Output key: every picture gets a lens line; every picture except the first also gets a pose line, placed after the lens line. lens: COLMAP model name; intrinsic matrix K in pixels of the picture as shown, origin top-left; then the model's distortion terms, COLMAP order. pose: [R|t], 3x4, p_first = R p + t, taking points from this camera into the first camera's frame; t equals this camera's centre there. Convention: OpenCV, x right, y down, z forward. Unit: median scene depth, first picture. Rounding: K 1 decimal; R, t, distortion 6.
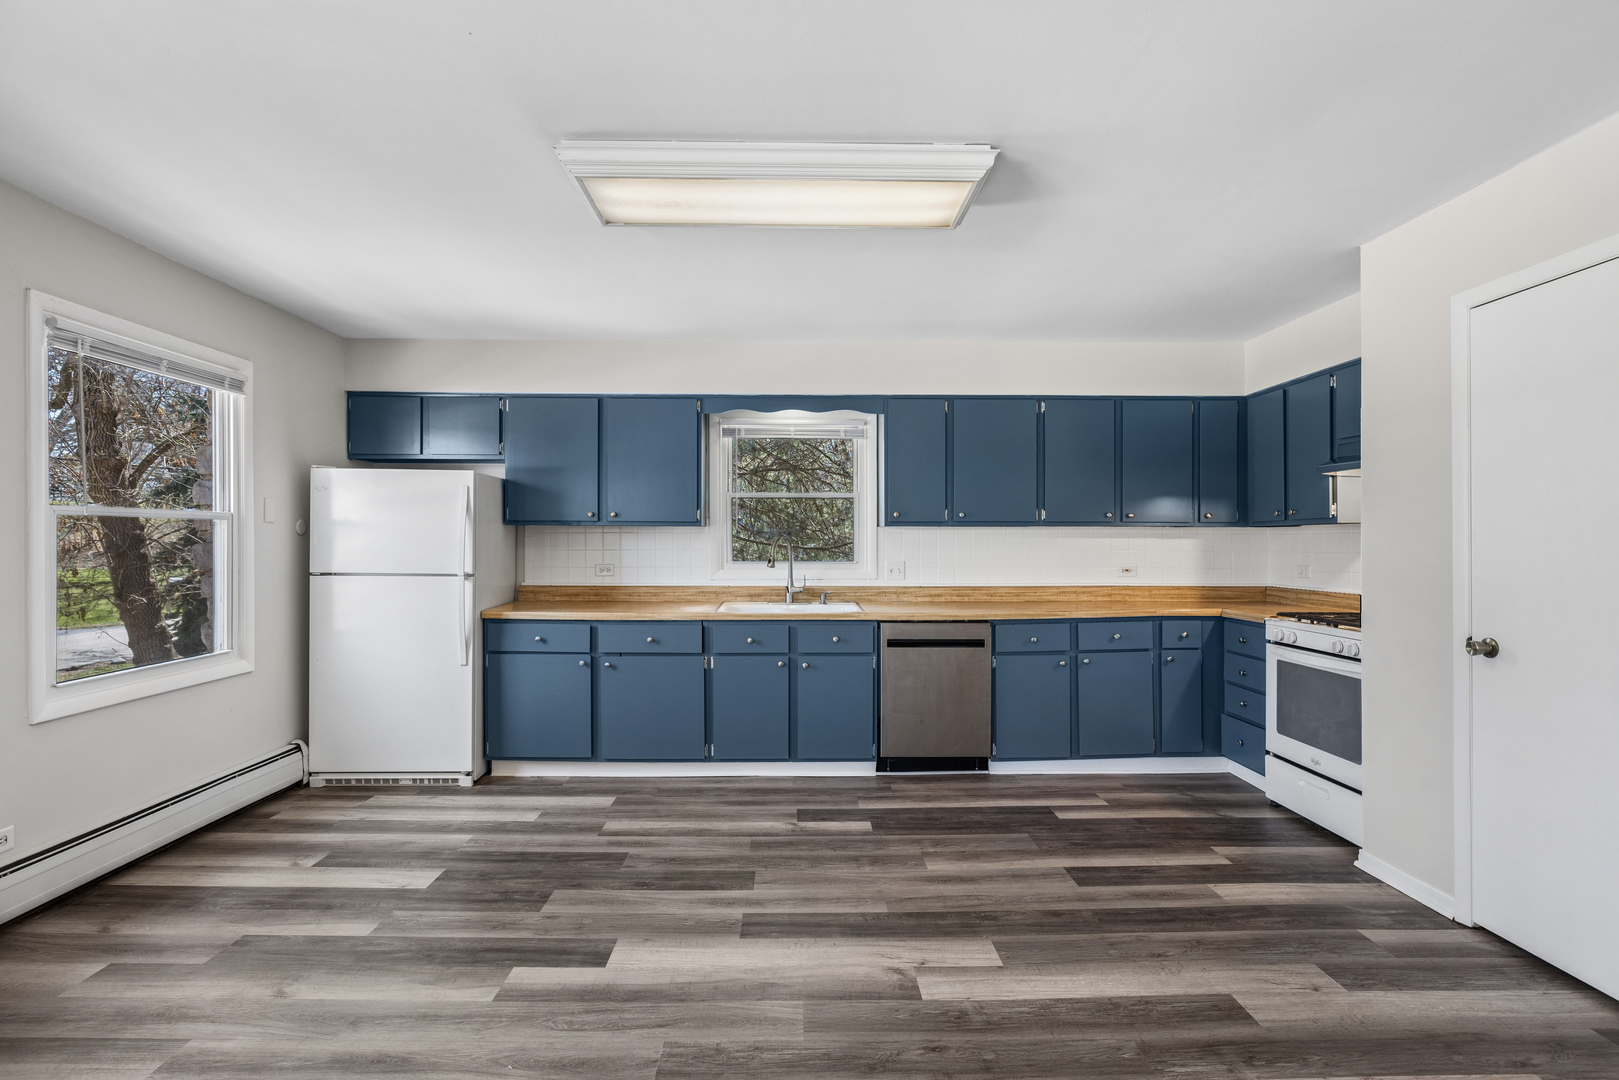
lens RADIAL K [[817.0, 0, 810.1], [0, 817.0, 538.1], [0, 0, 1]] dist [0.006141, 0.000801]
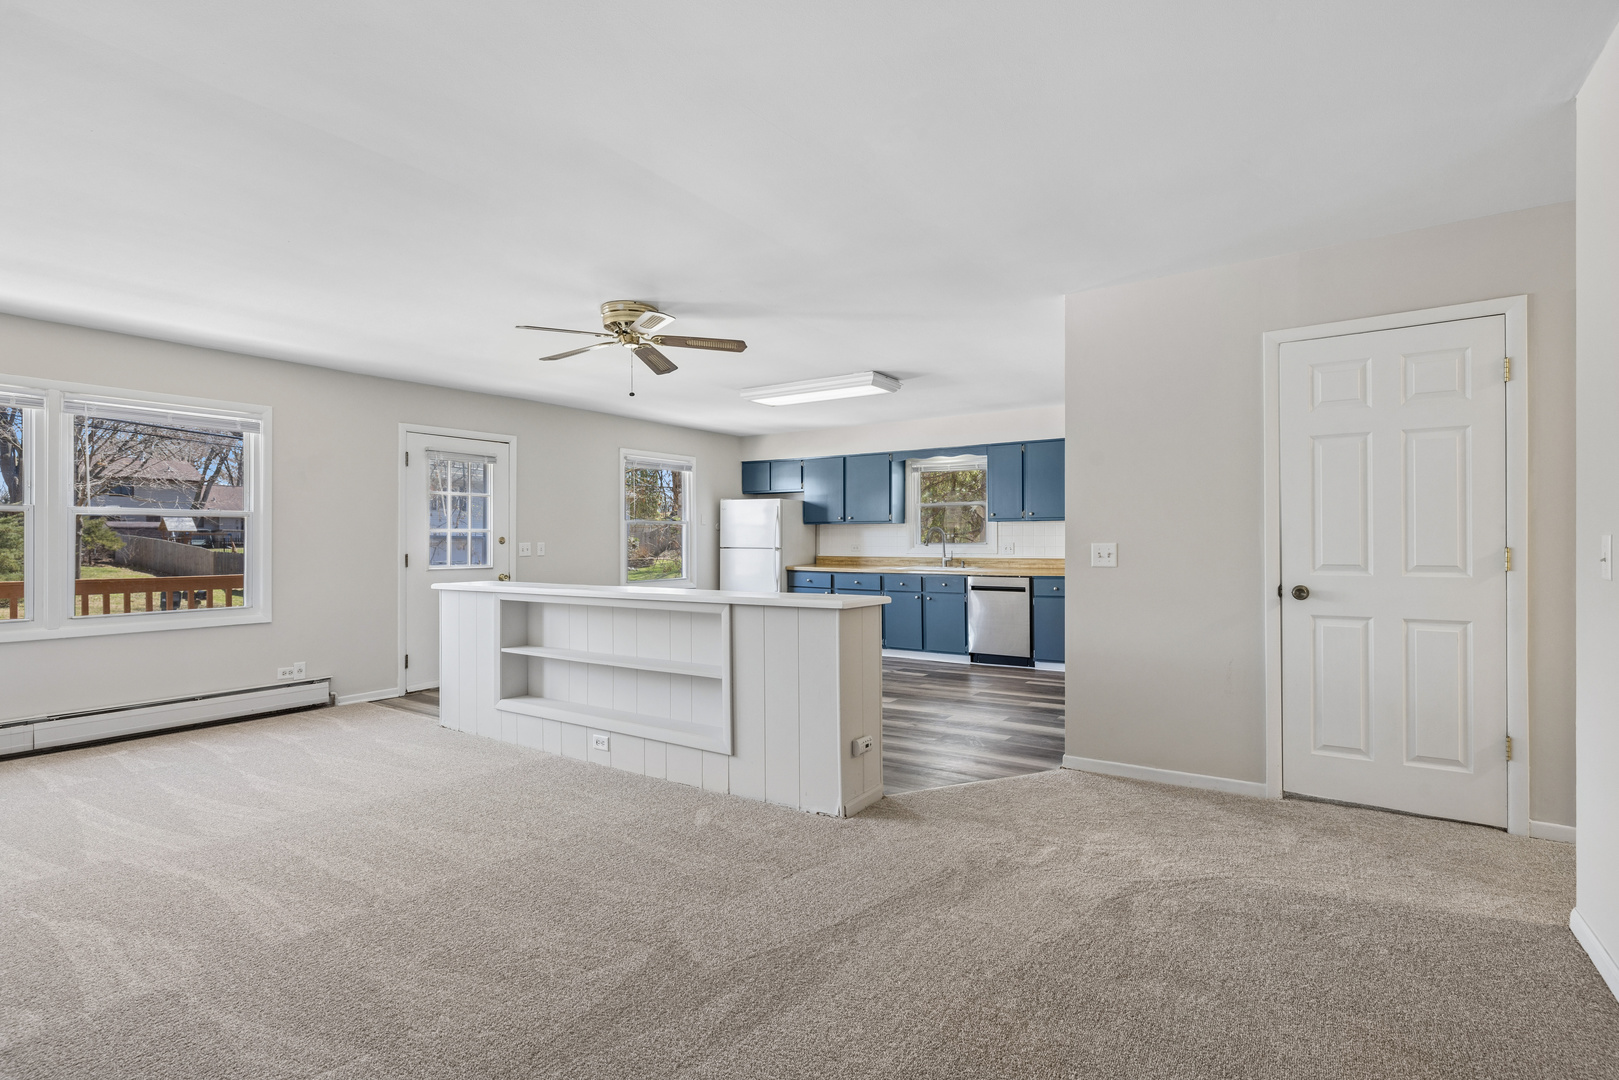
lens RADIAL K [[778.0, 0, 807.4], [0, 778.0, 534.3], [0, 0, 1]] dist [-0.000545, 0.000002]
pose [[0.817339, -0.008350, -0.576097, 0.723493], [0.006911, 0.999965, -0.004688, 0.017140], [0.576116, -0.000150, 0.817368, -0.538438]]
